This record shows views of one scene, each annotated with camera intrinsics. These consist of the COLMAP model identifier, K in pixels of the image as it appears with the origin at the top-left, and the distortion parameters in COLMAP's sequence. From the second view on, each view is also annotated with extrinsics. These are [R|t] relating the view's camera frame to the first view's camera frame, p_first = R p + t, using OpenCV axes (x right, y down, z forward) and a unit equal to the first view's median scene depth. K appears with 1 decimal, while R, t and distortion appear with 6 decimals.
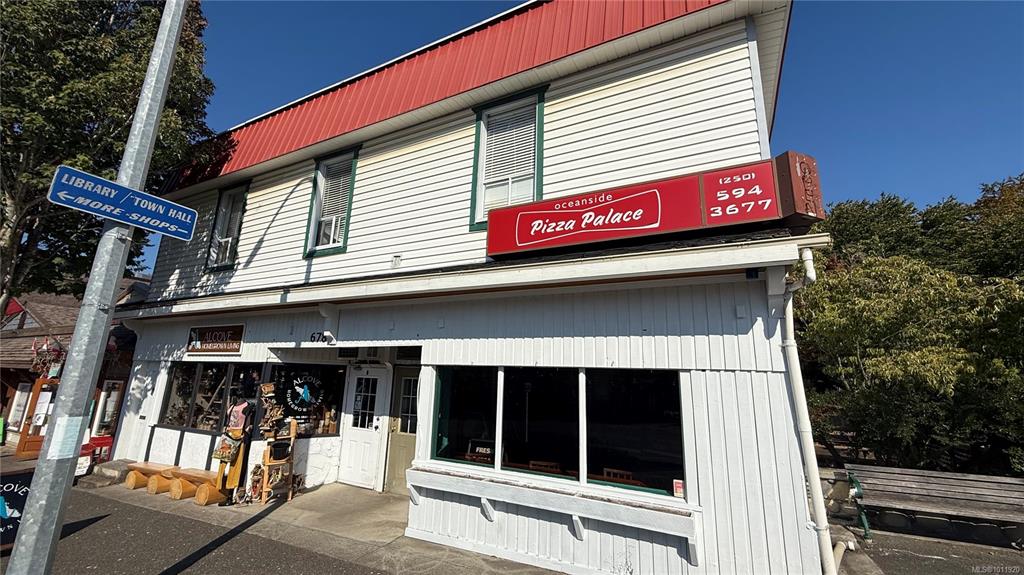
lens RADIAL K [[409.6, 0, 510.8], [0, 409.6, 286.4], [0, 0, 1]] dist [0.000326, -0.000147]
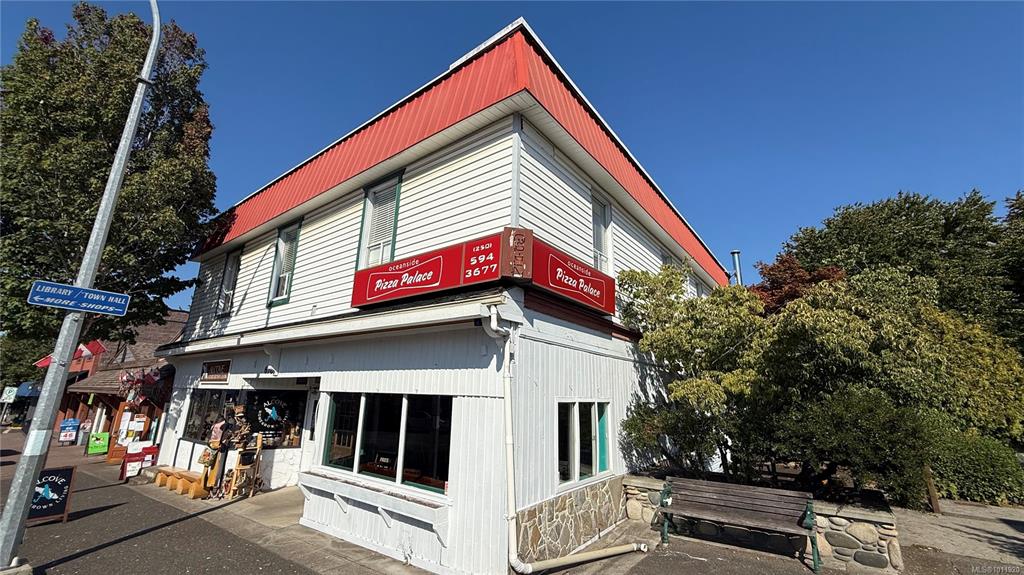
lens RADIAL K [[409.6, 0, 510.8], [0, 409.6, 286.4], [0, 0, 1]] dist [0.000326, -0.000147]
pose [[0.984910, -0.054079, -0.164402, 0.496372], [0.047813, 0.997980, -0.041837, -0.047142], [0.166333, 0.033345, 0.985506, -0.154546]]
